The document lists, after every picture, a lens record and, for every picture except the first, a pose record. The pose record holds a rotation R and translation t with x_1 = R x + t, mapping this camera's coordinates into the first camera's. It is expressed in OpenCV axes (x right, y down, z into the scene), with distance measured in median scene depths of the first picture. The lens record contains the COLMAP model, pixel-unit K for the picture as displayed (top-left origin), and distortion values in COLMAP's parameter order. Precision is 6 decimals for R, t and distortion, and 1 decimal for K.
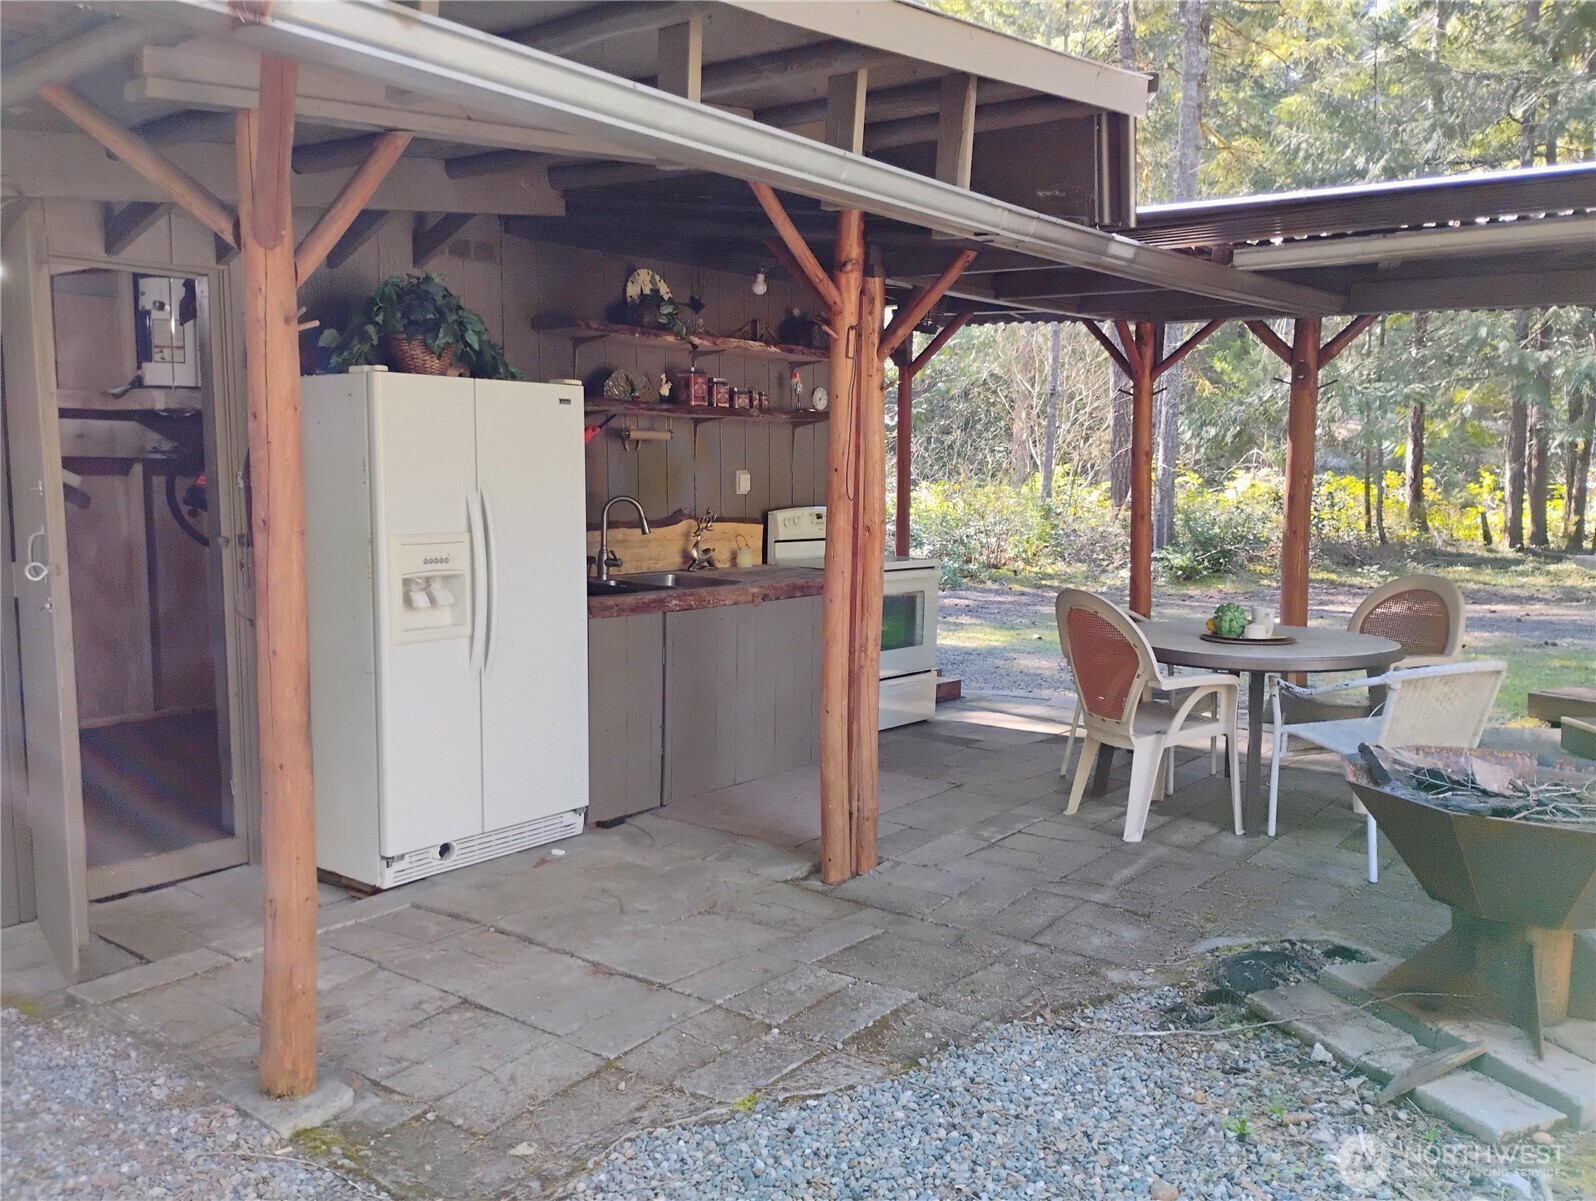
lens RADIAL K [[1324.0, 0, 798.0], [0, 1324.0, 600.5], [0, 0, 1]] dist [0.006435, -0.008990]
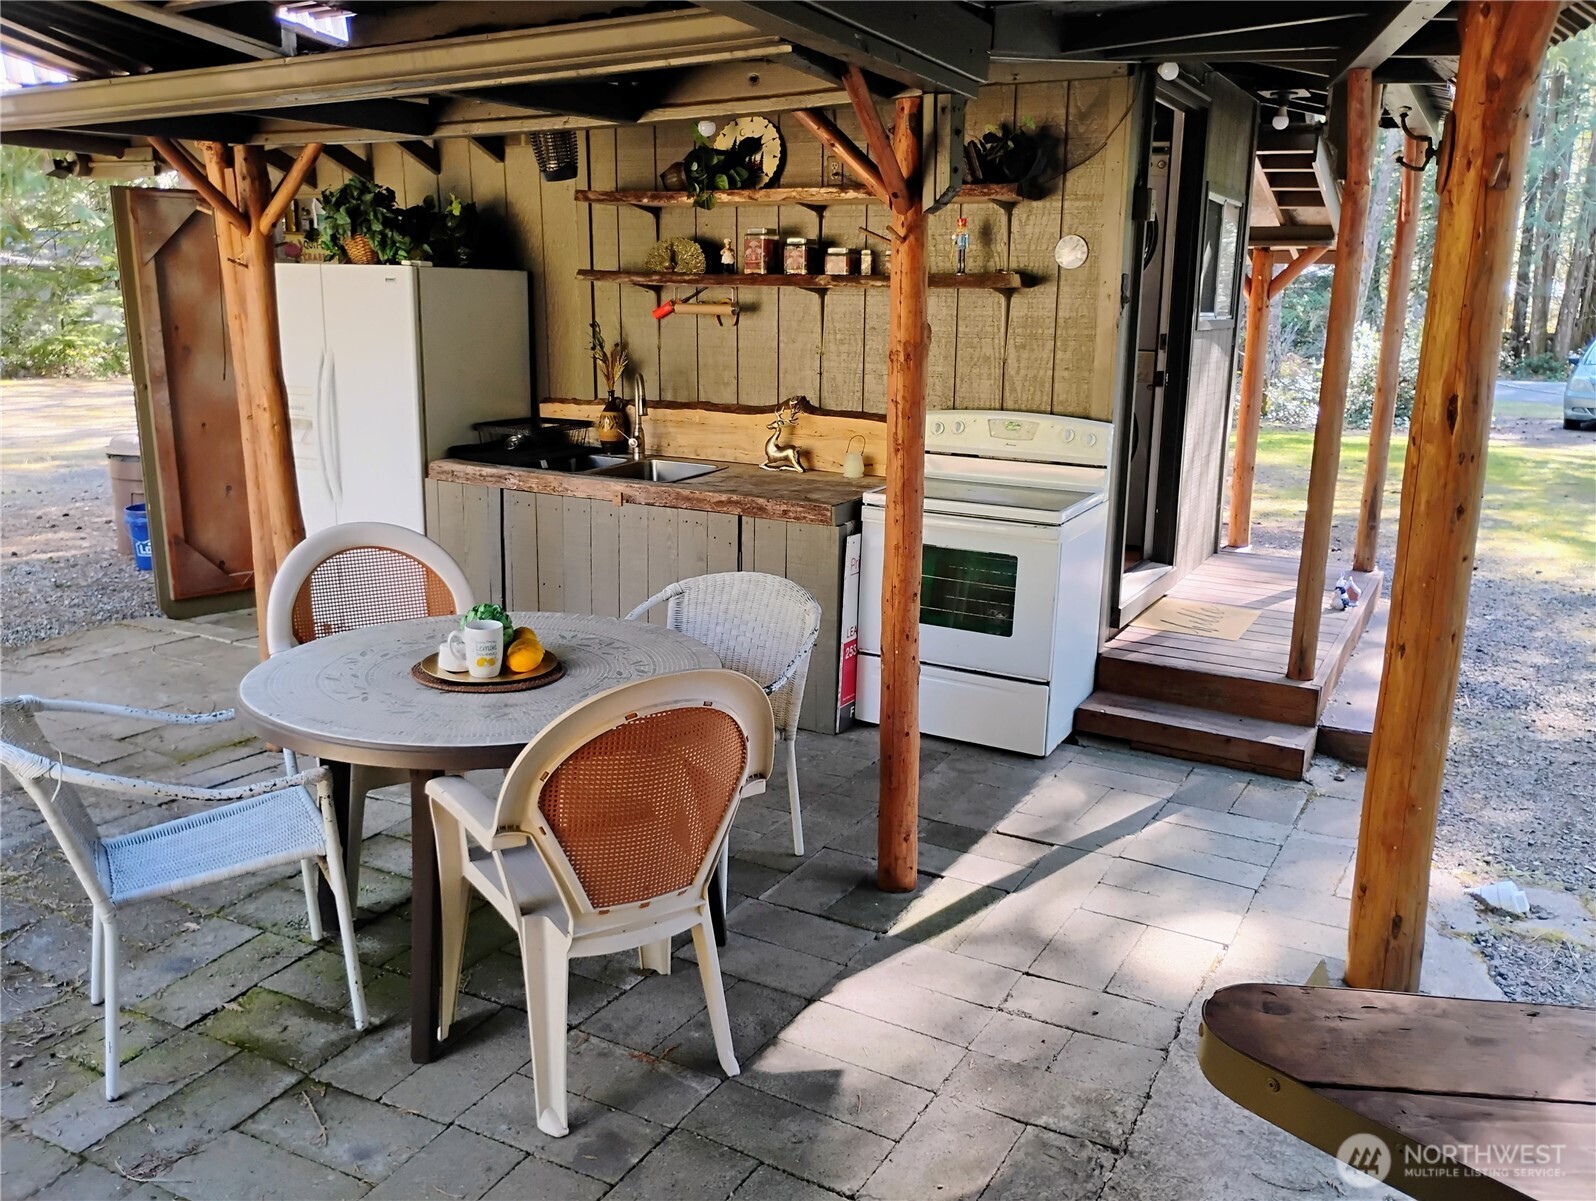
lens RADIAL K [[1324.0, 0, 798.0], [0, 1324.0, 600.5], [0, 0, 1]] dist [0.006435, -0.008990]
pose [[0.184865, 0.222376, -0.957274, 1.133791], [-0.117474, 0.972079, 0.203129, -0.169663], [0.975718, 0.074903, 0.205827, 1.240256]]
